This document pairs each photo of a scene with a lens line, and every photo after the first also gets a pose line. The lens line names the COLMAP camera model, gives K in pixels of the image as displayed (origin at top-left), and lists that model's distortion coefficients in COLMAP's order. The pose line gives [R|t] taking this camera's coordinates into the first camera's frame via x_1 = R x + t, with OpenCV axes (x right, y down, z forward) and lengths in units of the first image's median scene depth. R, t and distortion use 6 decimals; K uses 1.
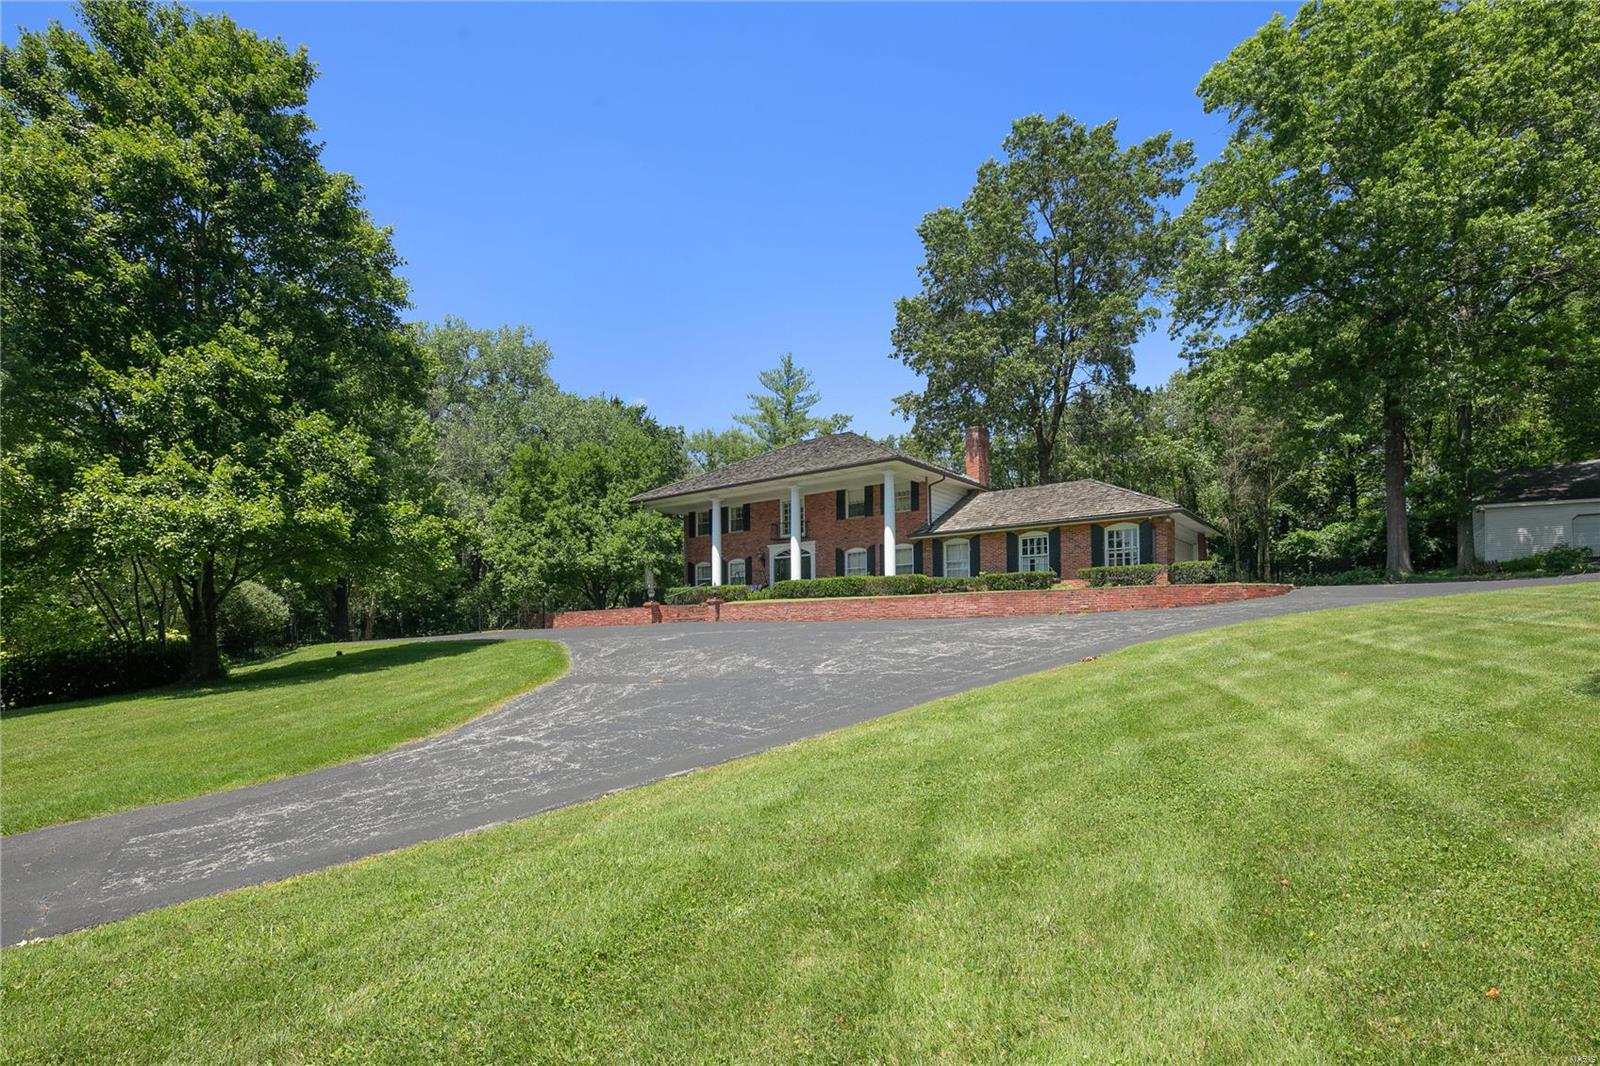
lens RADIAL K [[759.9, 0, 799.8], [0, 759.9, 638.2], [0, 0, 1]] dist [-0.000084, 0.000033]
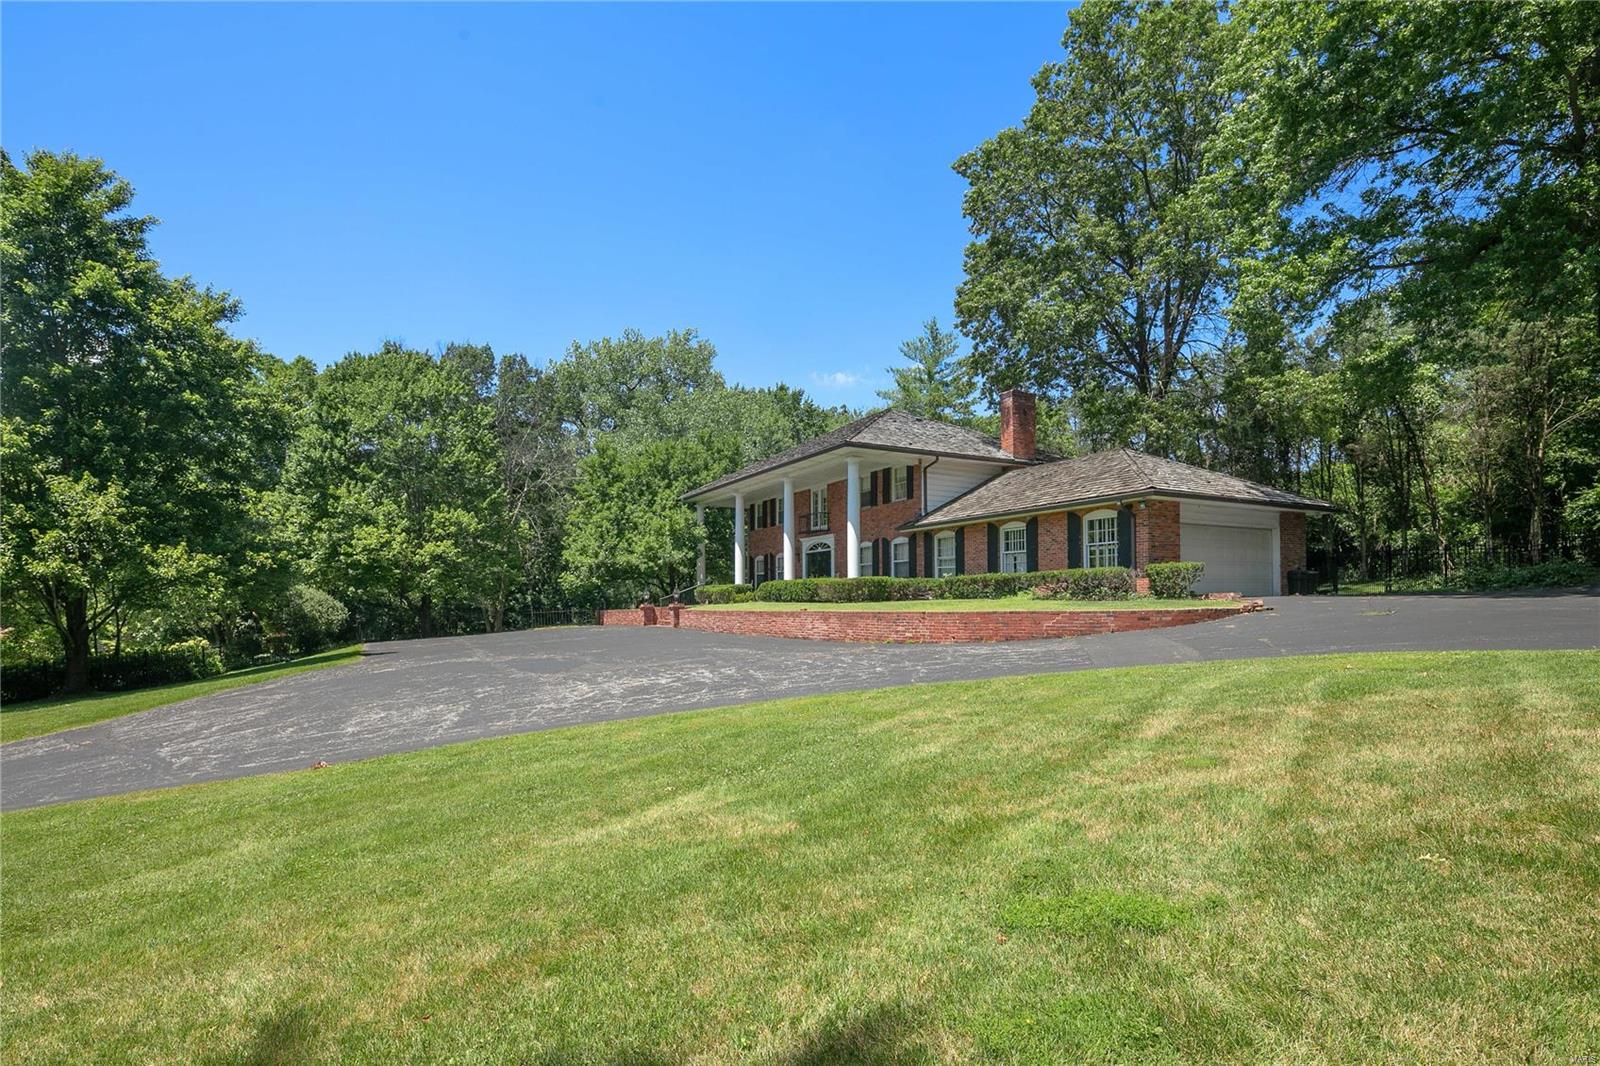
lens RADIAL K [[779.3, 0, 805.1], [0, 779.3, 580.5], [0, 0, 1]] dist [0.000398, -0.000004]
pose [[0.912315, -0.006250, -0.409442, 0.399301], [-0.007926, 0.999427, -0.032916, -0.046218], [0.409413, 0.033275, 0.911742, 0.157184]]
